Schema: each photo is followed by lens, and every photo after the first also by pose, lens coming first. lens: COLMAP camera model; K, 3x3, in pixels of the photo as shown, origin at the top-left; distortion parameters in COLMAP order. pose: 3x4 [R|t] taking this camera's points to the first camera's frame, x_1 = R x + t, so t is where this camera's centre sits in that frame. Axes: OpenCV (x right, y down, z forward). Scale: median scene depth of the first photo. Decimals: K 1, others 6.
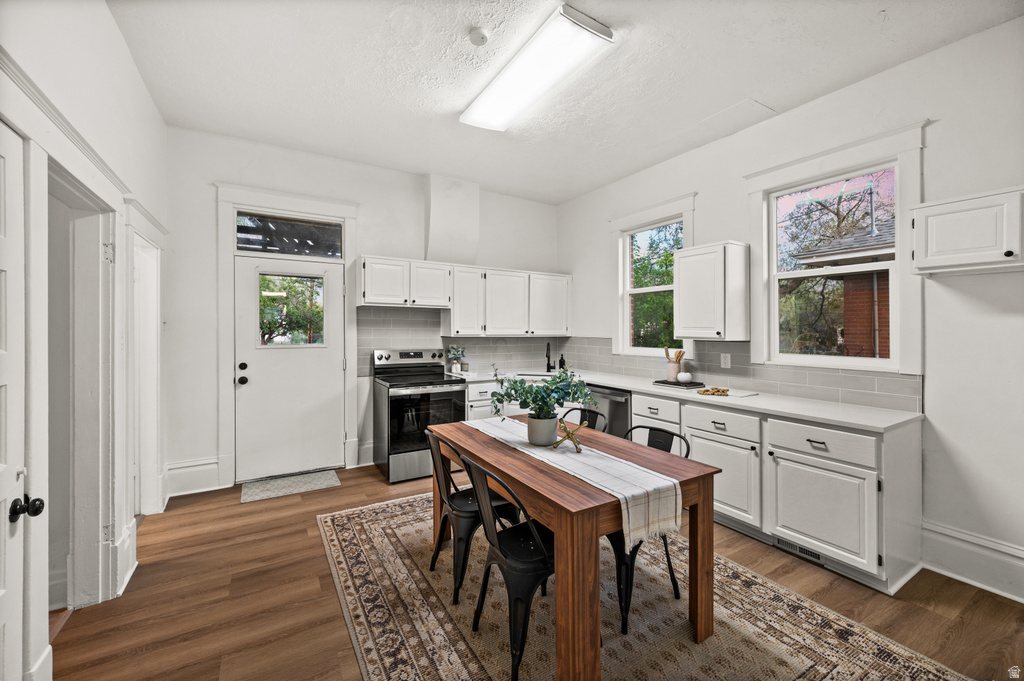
lens RADIAL K [[411.6, 0, 518.4], [0, 411.6, 335.1], [0, 0, 1]] dist [0.000192, -0.000475]
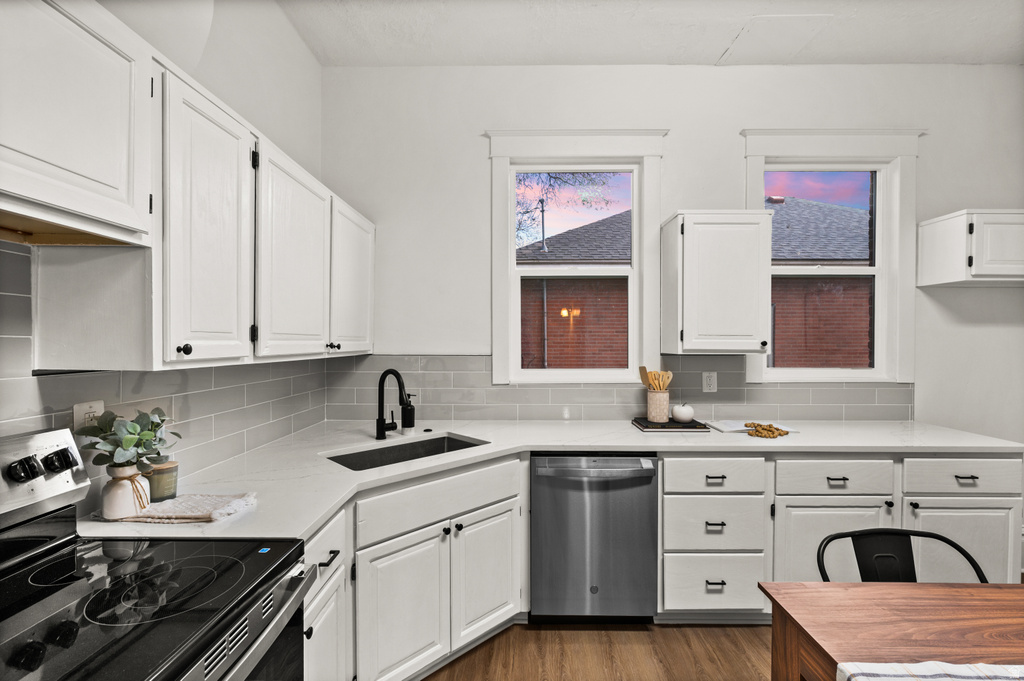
lens RADIAL K [[446.5, 0, 515.5], [0, 446.5, 346.4], [0, 0, 1]] dist [-0.002940, 0.000571]
pose [[0.539417, -0.015488, 0.841896, -0.290541], [0.013577, 0.999861, 0.009695, -0.010629], [-0.841929, 0.006201, 0.539552, 0.766796]]
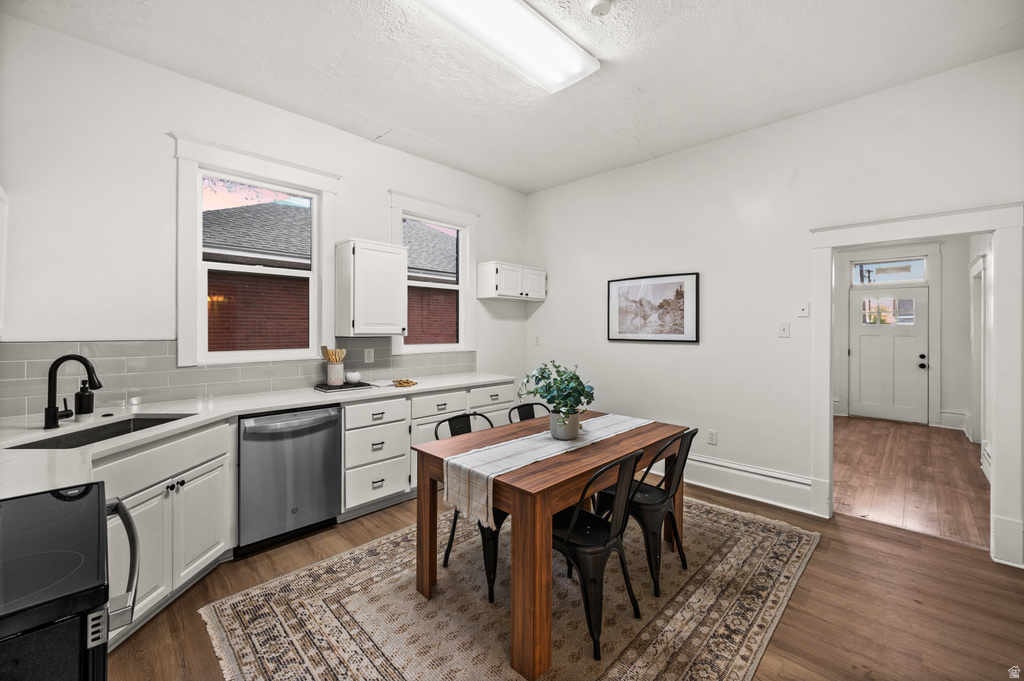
lens RADIAL K [[411.6, 0, 517.1], [0, 411.6, 327.4], [0, 0, 1]] dist [0.000192, -0.000475]
pose [[-0.239622, -0.004554, 0.970856, -0.527896], [0.007321, 0.999952, 0.006497, -0.012096], [-0.970839, 0.008665, -0.239577, 0.784421]]
